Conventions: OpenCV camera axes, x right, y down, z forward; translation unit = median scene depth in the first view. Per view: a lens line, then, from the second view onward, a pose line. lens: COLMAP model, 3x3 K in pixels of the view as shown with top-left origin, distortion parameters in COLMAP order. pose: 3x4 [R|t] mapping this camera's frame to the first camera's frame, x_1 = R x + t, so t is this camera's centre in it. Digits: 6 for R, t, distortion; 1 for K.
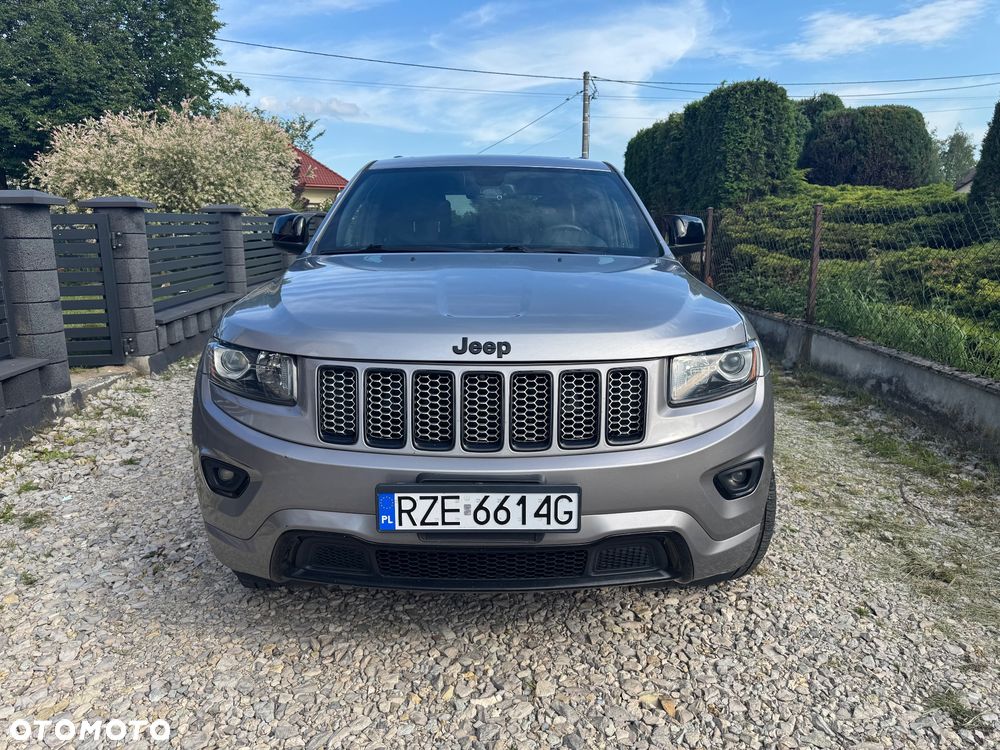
lens RADIAL K [[708.0, 0, 496.8], [0, 708.0, 374.4], [0, 0, 1]] dist [0.063608, -0.076800]
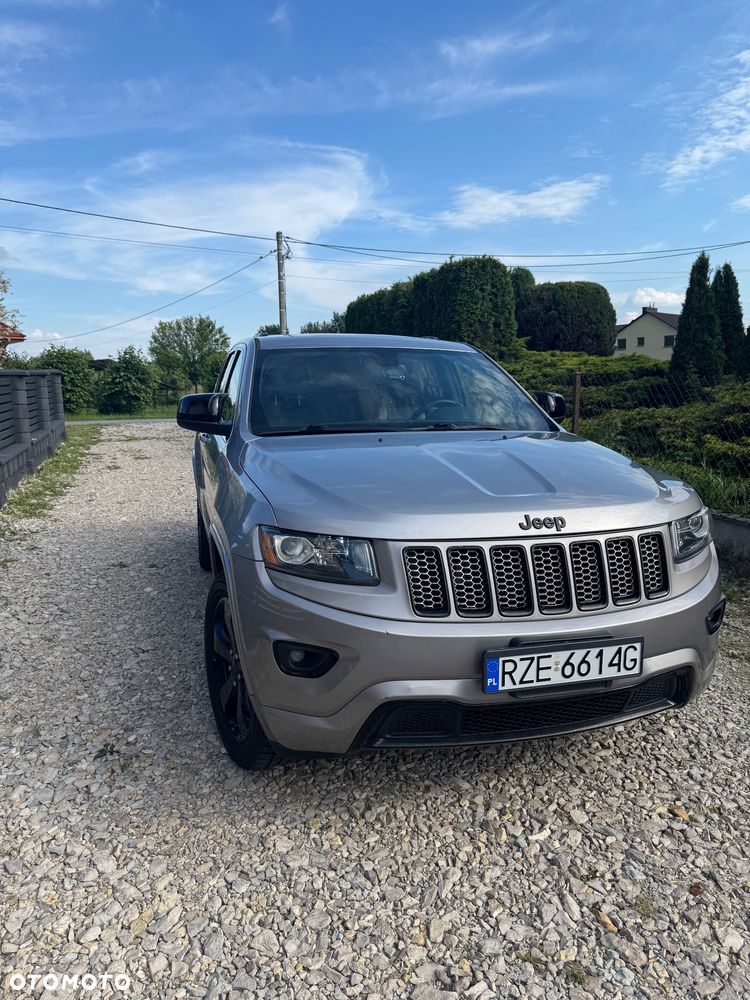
lens RADIAL K [[708.0, 0, 373.3], [0, 708.0, 514.5], [0, 0, 1]] dist [0.063608, -0.076800]
pose [[0.962985, -0.052404, 0.264412, -0.571633], [0.057159, 0.998312, -0.010317, -0.054092], [-0.263424, 0.025049, 0.964355, -0.033259]]
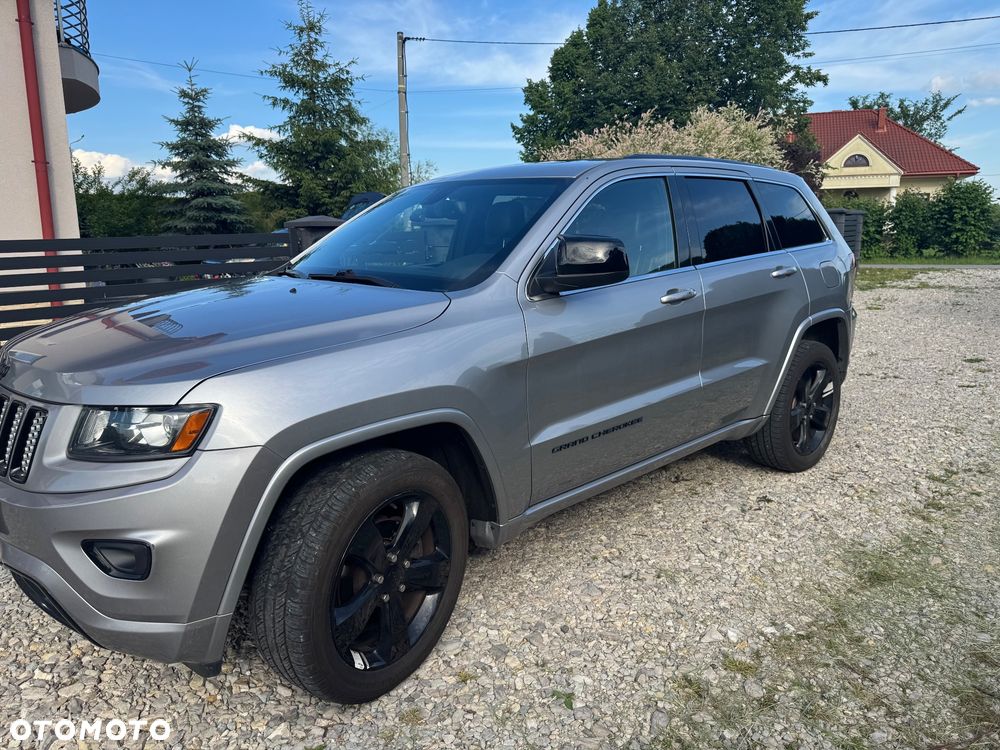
lens RADIAL K [[704.3, 0, 503.4], [0, 704.3, 378.4], [0, 0, 1]] dist [0.034844, -0.043286]
pose [[0.671696, 0.139329, -0.727607, 1.322250], [-0.128342, 0.989190, 0.070939, -0.202655], [0.729625, 0.045733, 0.682317, 0.785997]]
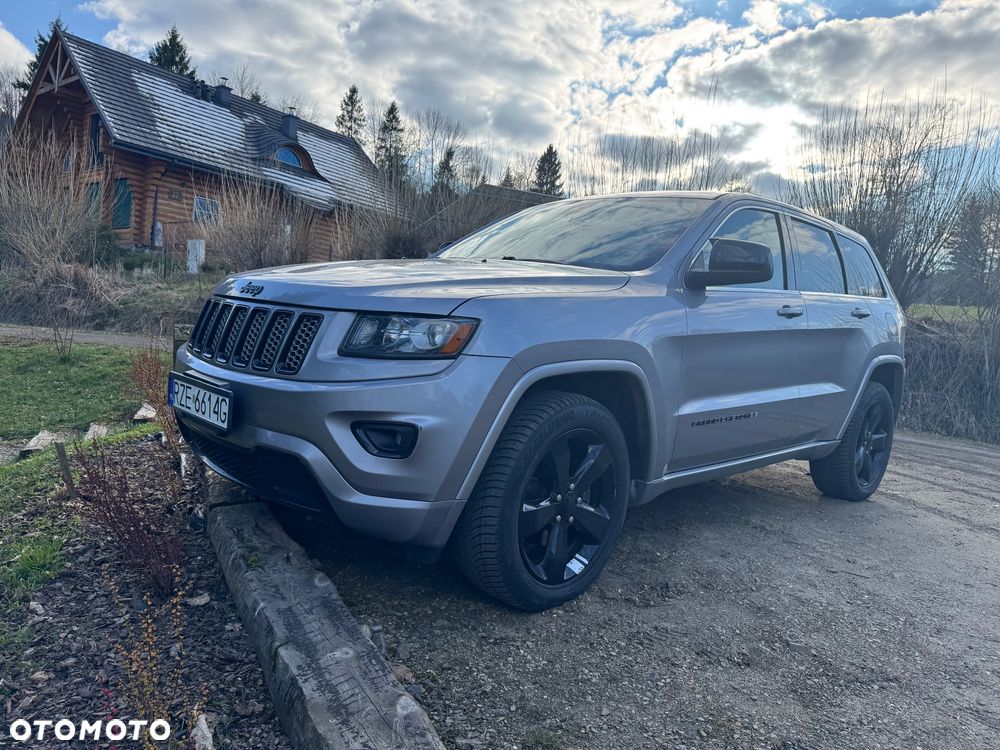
lens RADIAL K [[704.3, 0, 503.4], [0, 704.3, 378.4], [0, 0, 1]] dist [0.034844, -0.043286]
pose [[0.686442, 0.128278, -0.715780, 1.226810], [-0.225263, 0.973410, -0.041581, 0.070107], [0.691414, 0.189782, 0.697086, 0.425119]]
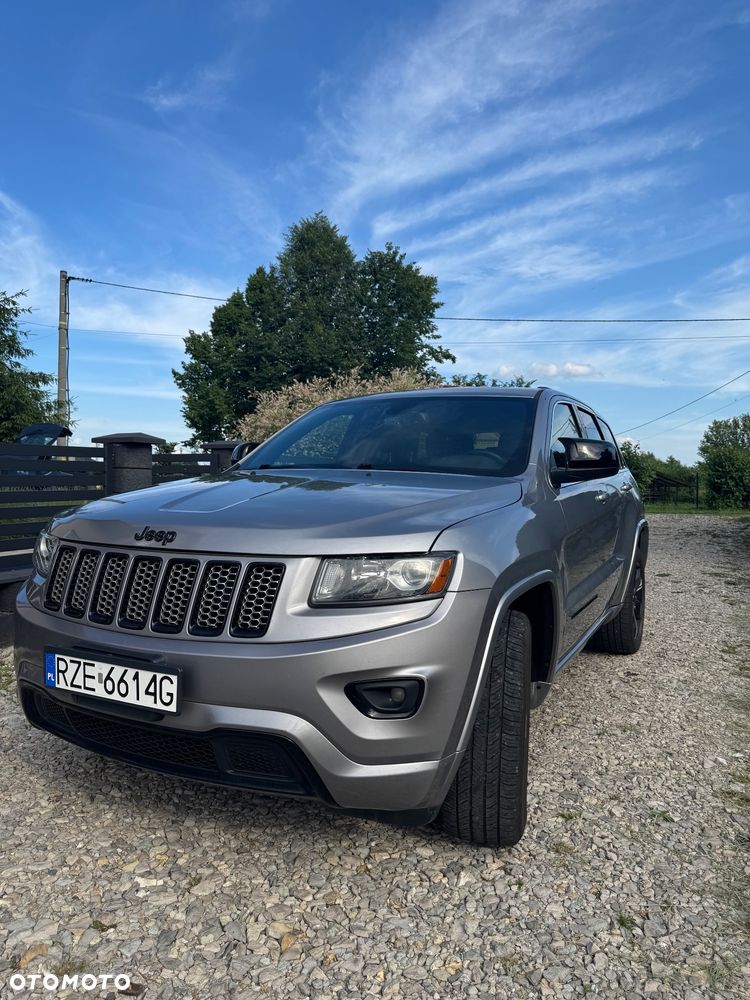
lens RADIAL K [[704.3, 0, 375.0], [0, 704.3, 500.0], [0, 0, 1]] dist [0.034844, -0.043286]
pose [[0.885930, 0.023941, -0.463200, 0.779189], [-0.104814, 0.983167, -0.149653, 0.035665], [0.451820, 0.181132, 0.873527, 0.165885]]
